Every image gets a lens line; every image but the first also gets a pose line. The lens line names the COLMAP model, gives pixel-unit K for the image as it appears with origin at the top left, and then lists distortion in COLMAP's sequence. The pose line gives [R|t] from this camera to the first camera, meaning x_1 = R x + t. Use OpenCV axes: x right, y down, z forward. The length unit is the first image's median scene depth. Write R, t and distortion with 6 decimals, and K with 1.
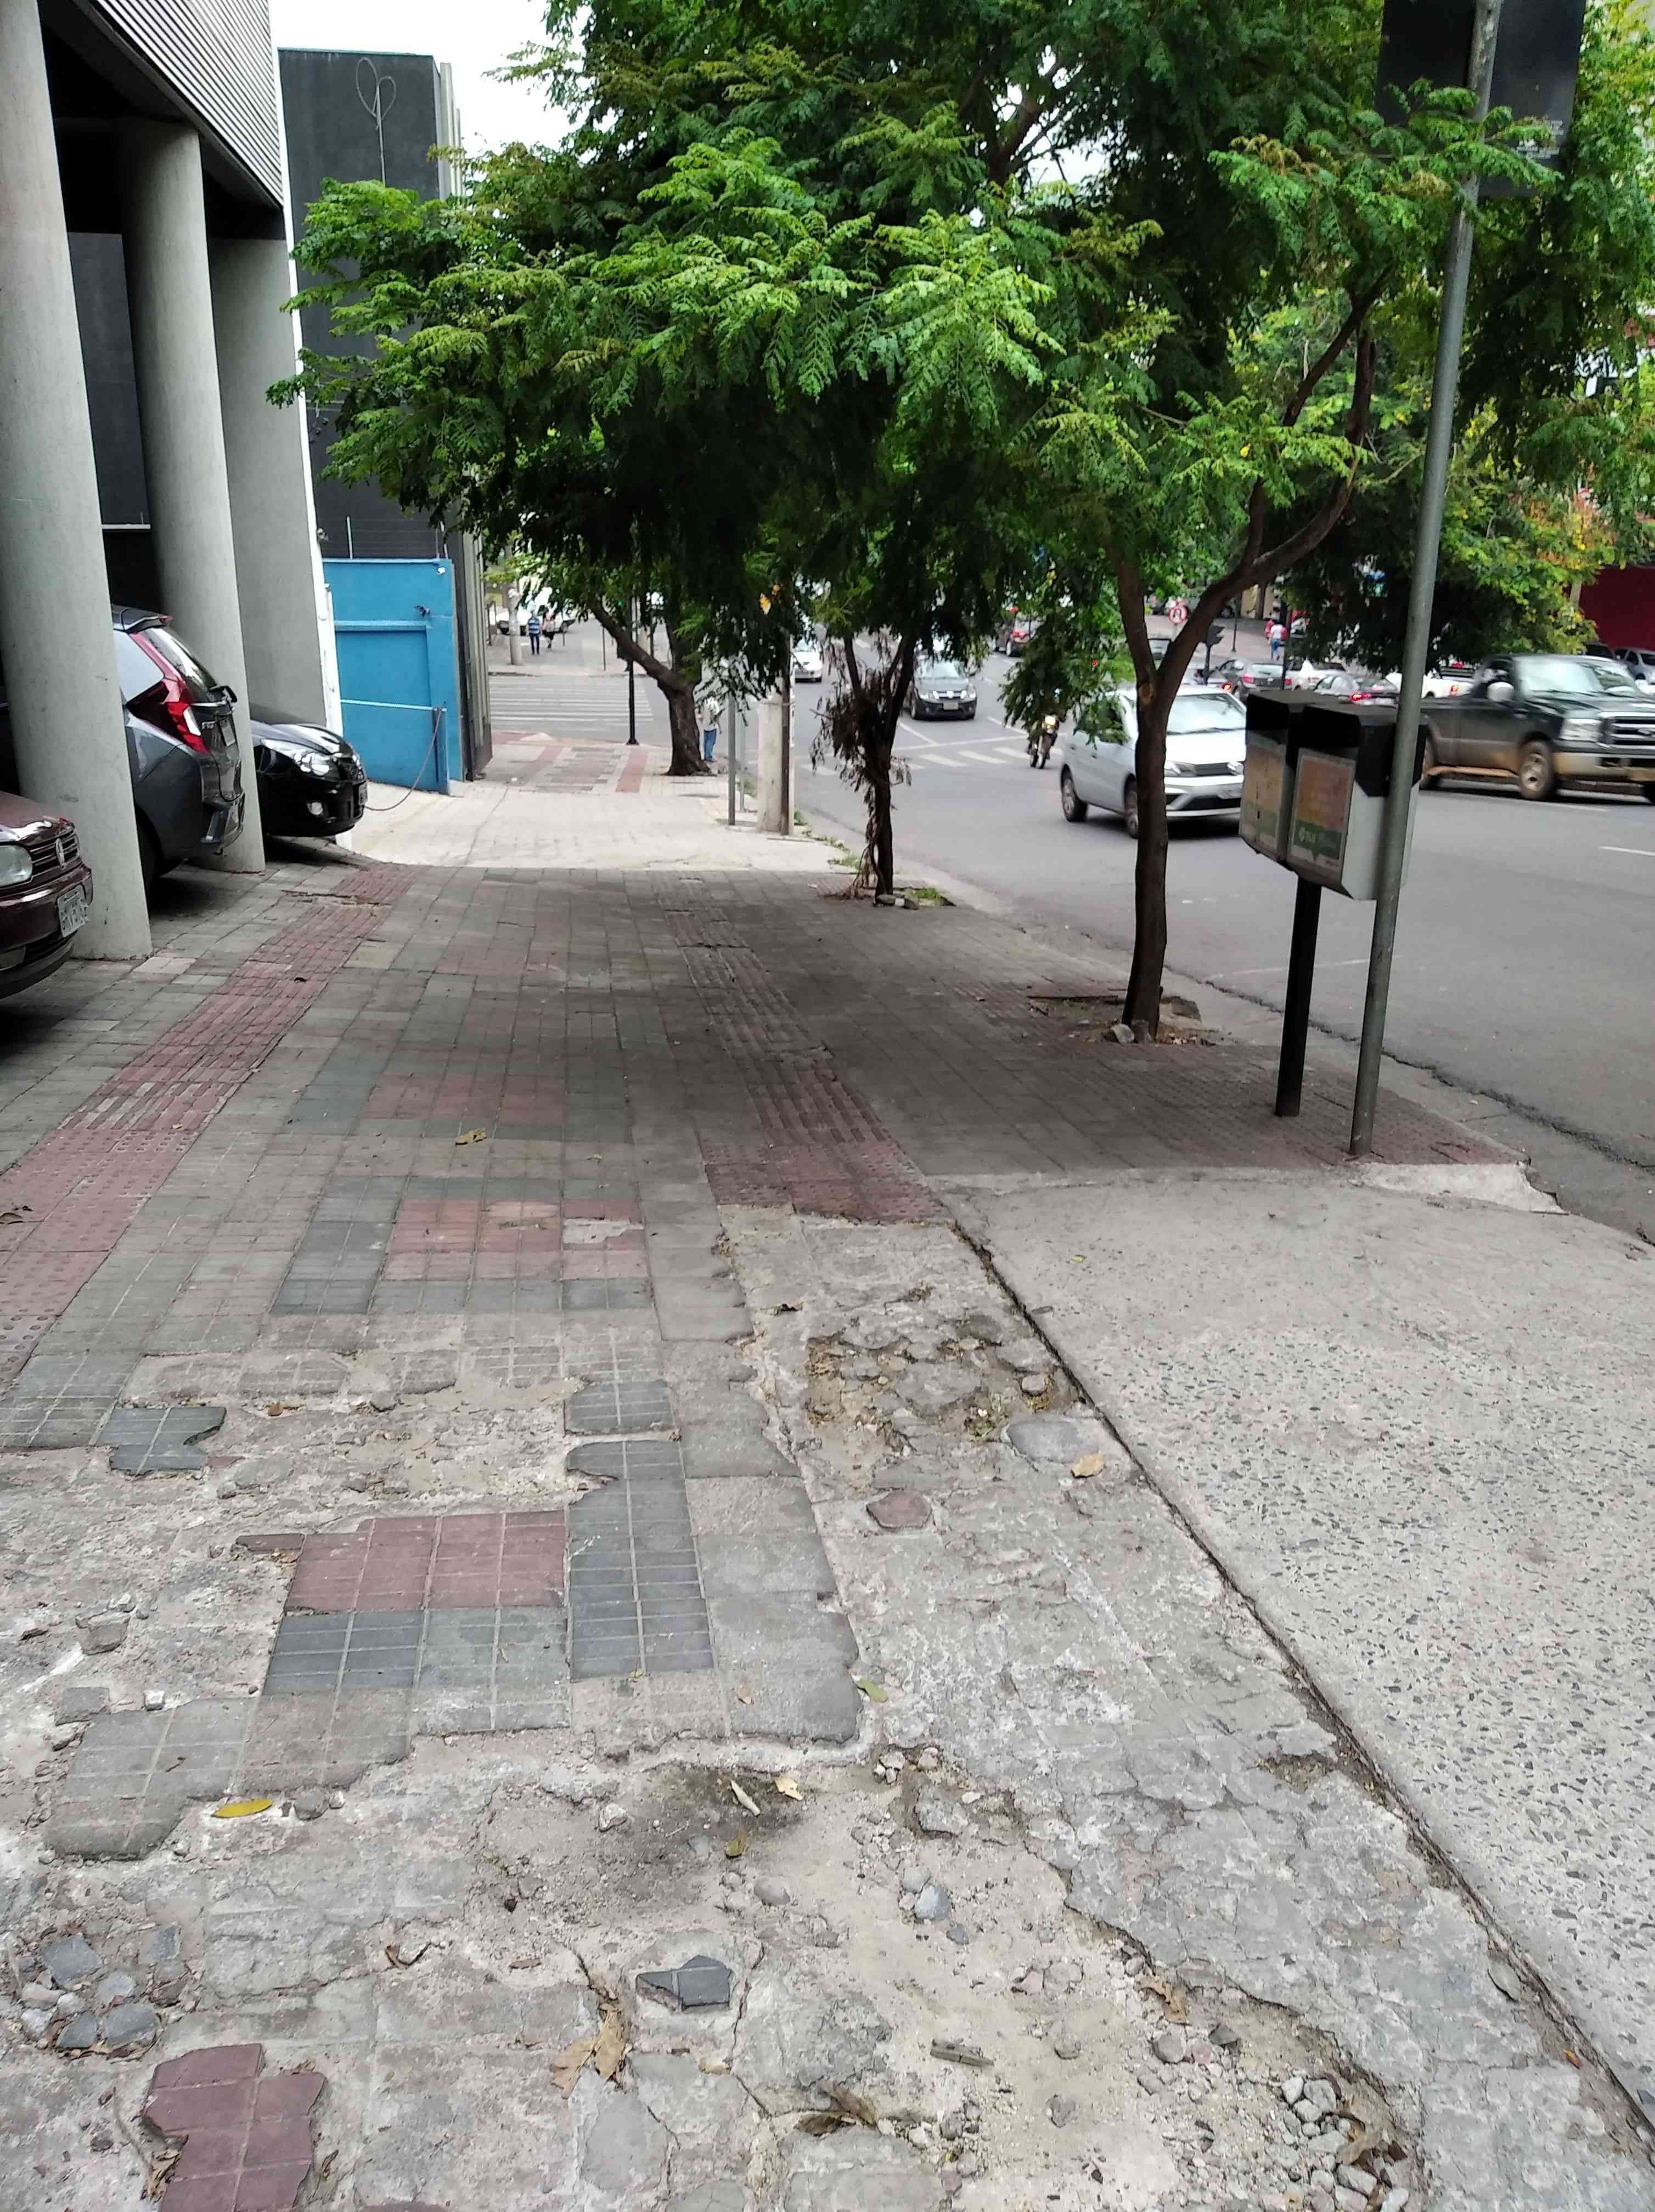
lens RADIAL K [[1693.0, 0, 814.6], [0, 1693.0, 1001.2], [0, 0, 1]] dist [0.046980, -0.080834]
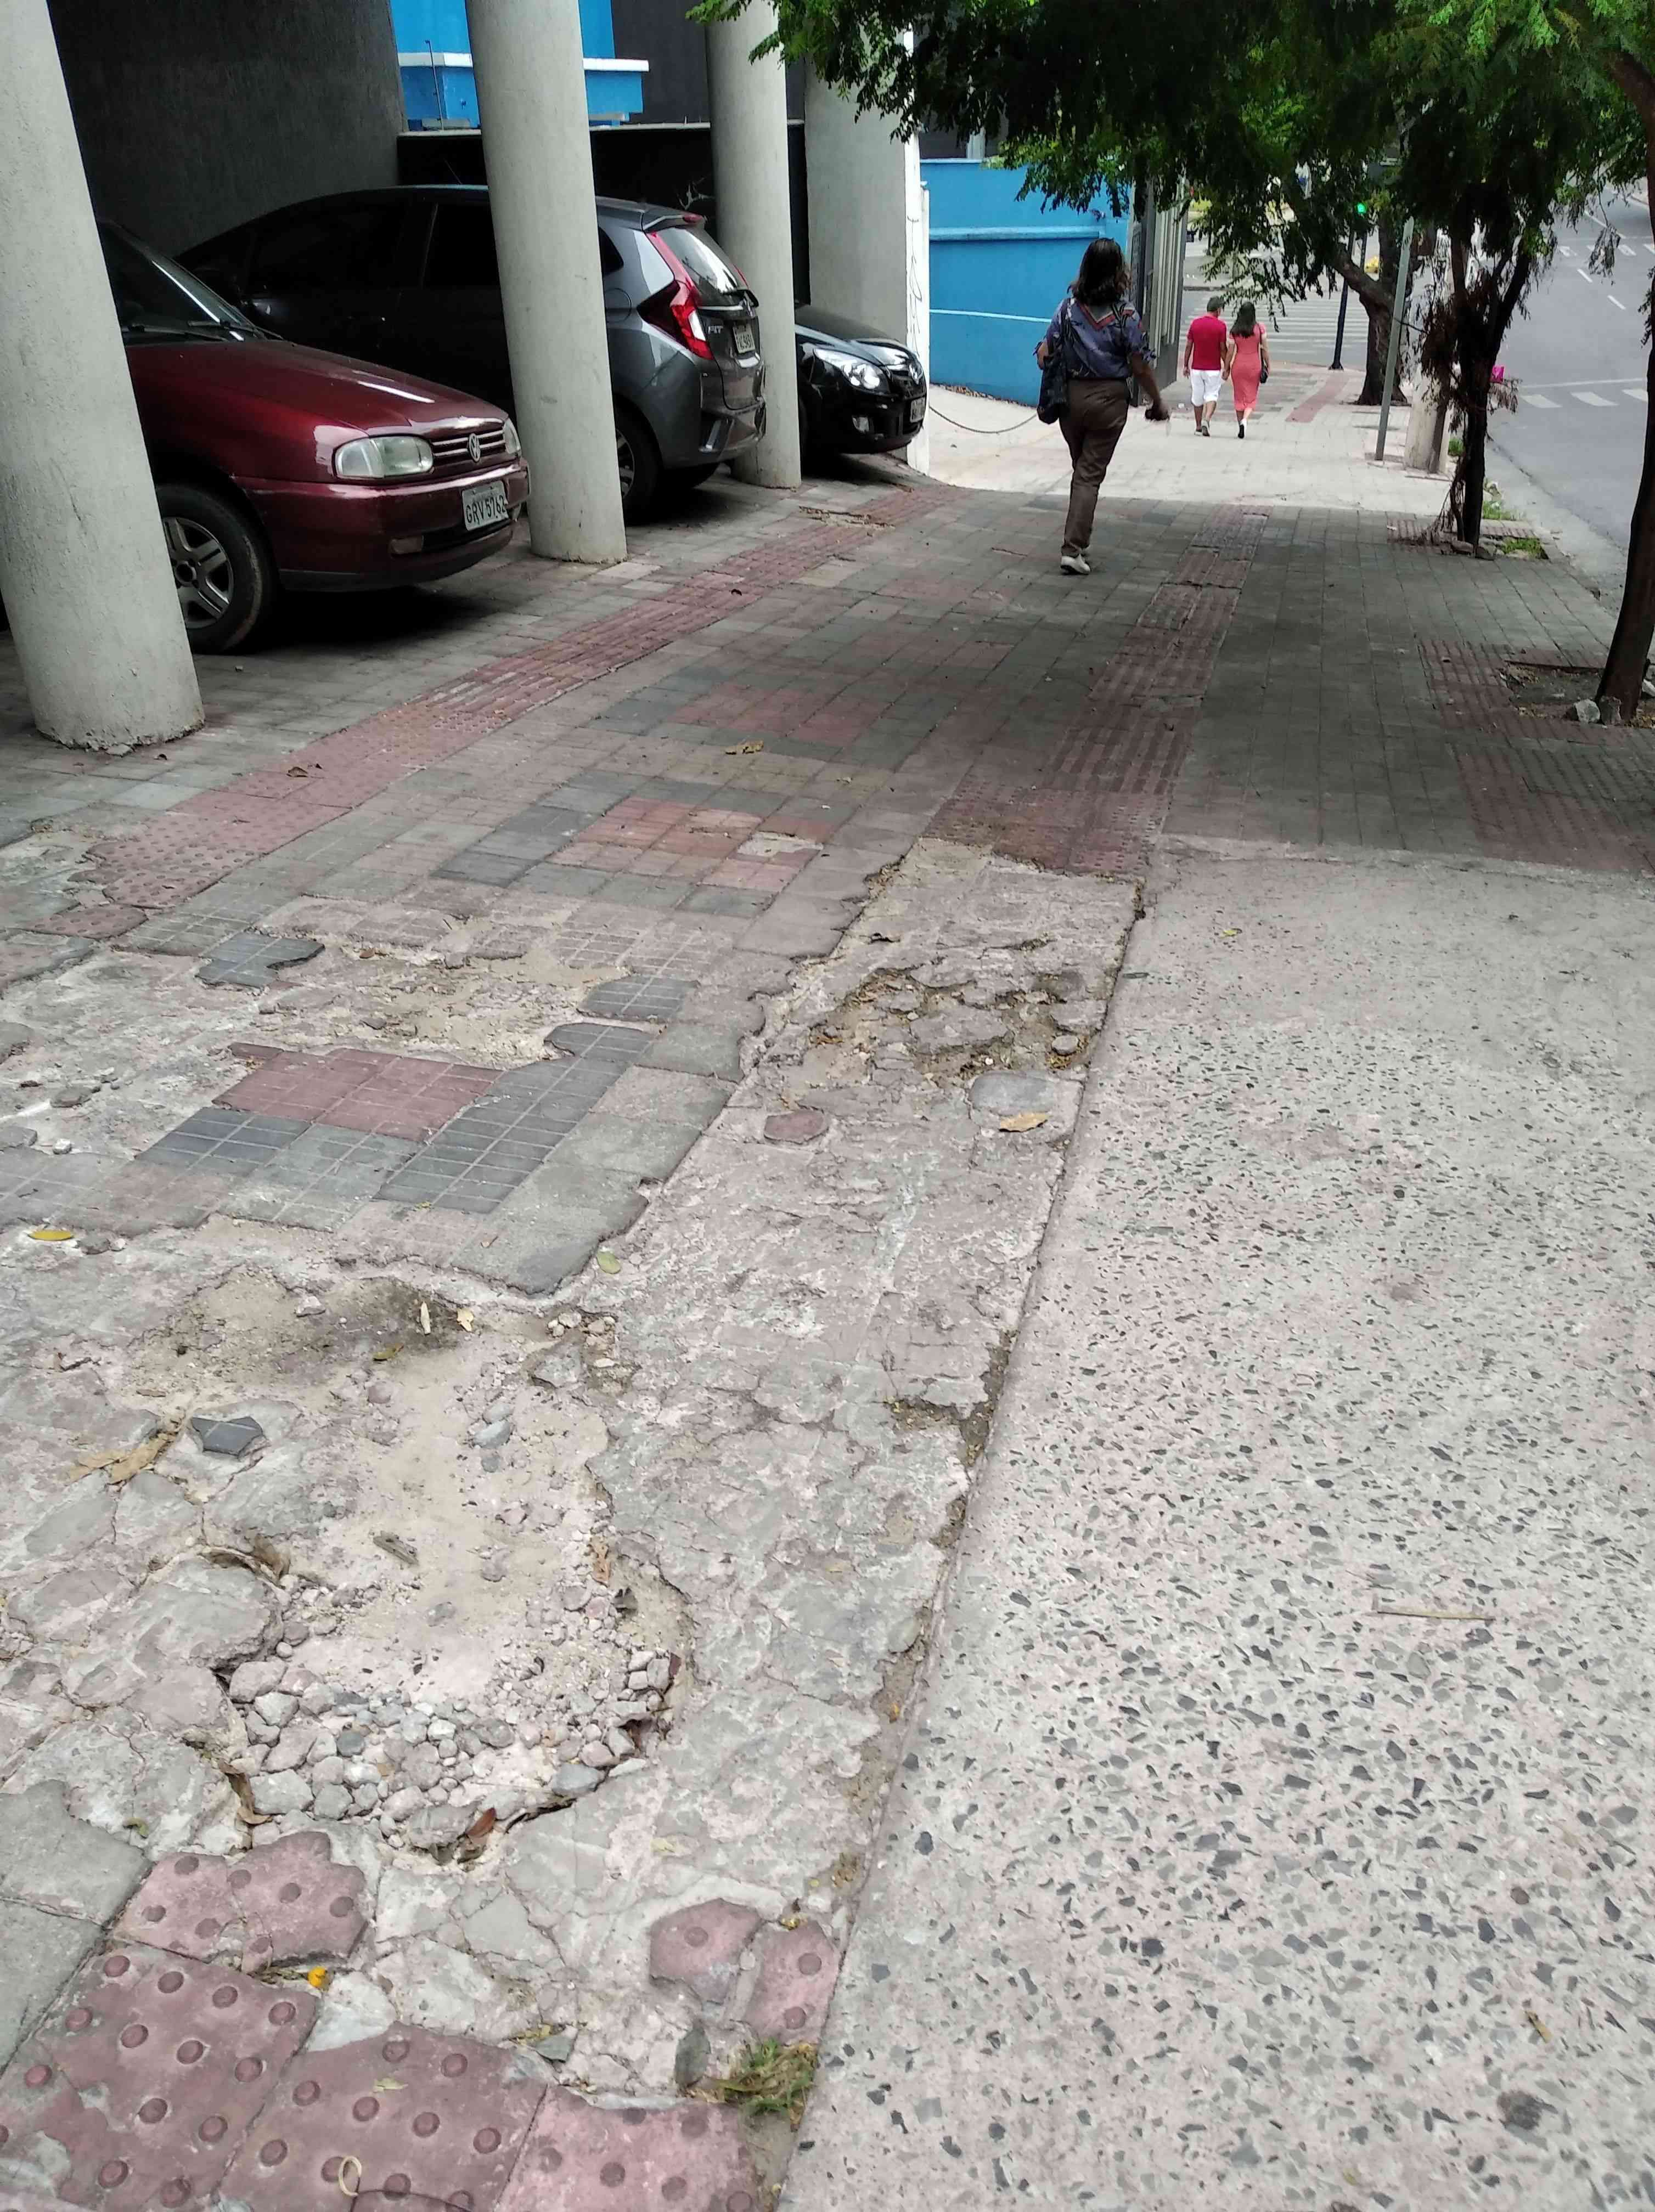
lens RADIAL K [[1693.0, 0, 807.4], [0, 1693.0, 1041.0], [0, 0, 1]] dist [0.046980, -0.080834]
pose [[0.919672, 0.155615, -0.360539, 0.335662], [-0.070886, 0.968835, 0.237349, 0.008058], [0.386237, -0.192726, 0.902041, 0.081325]]
